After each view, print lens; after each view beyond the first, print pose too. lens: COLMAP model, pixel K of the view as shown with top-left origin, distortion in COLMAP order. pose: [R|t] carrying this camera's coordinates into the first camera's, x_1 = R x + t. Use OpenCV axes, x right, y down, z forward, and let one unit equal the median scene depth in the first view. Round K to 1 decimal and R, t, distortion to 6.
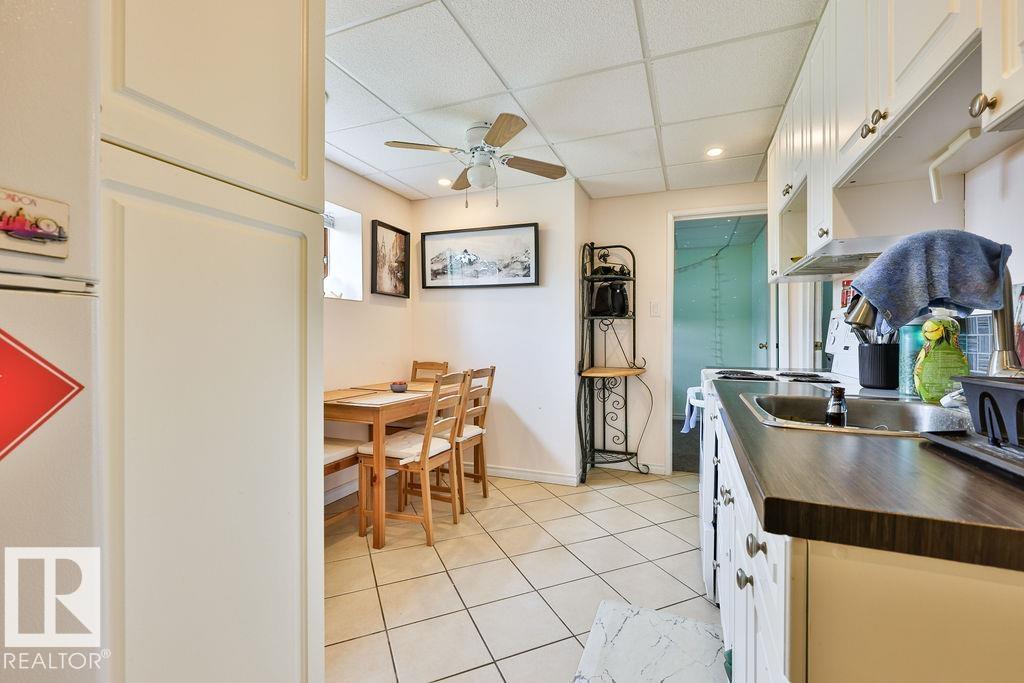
lens RADIAL K [[439.8, 0, 514.3], [0, 439.8, 341.0], [0, 0, 1]] dist [0.001059, -0.000245]
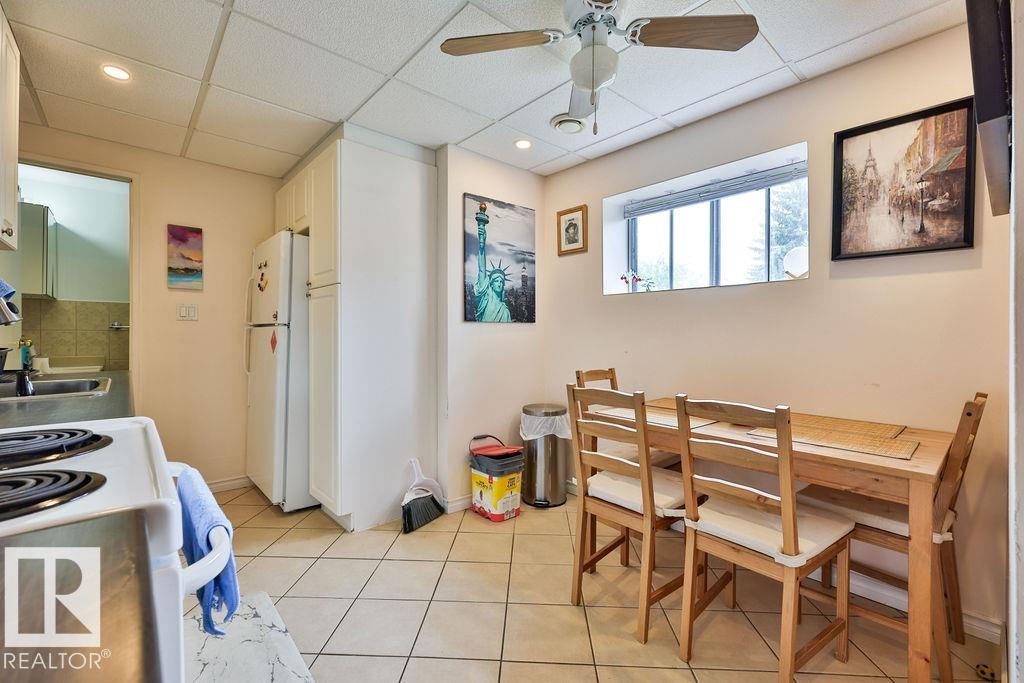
lens RADIAL K [[439.8, 0, 516.1], [0, 439.8, 342.2], [0, 0, 1]] dist [0.001059, -0.000245]
pose [[-0.434806, 0.002783, -0.900520, 0.374737], [-0.012902, 0.999873, 0.009319, -0.000400], [0.900432, 0.015670, -0.434715, 0.838080]]
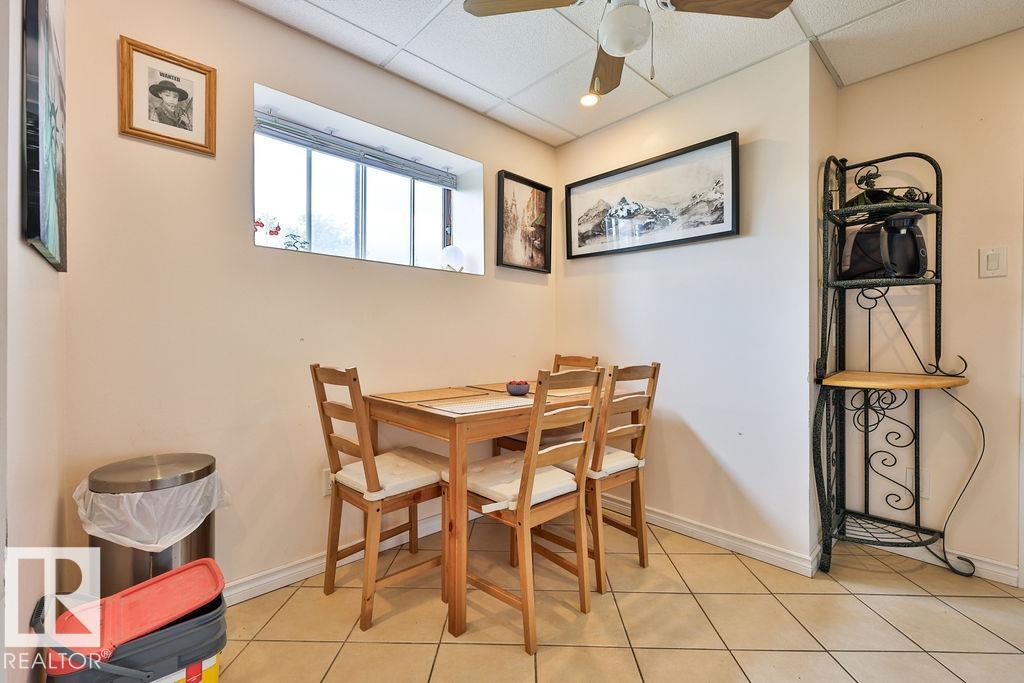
lens RADIAL K [[439.8, 0, 513.4], [0, 439.8, 340.6], [0, 0, 1]] dist [0.001059, -0.000245]
pose [[0.905560, 0.003800, -0.424200, 0.030327], [-0.005648, 0.999979, -0.003100, 0.024715], [0.424180, 0.005203, 0.905563, 0.297054]]
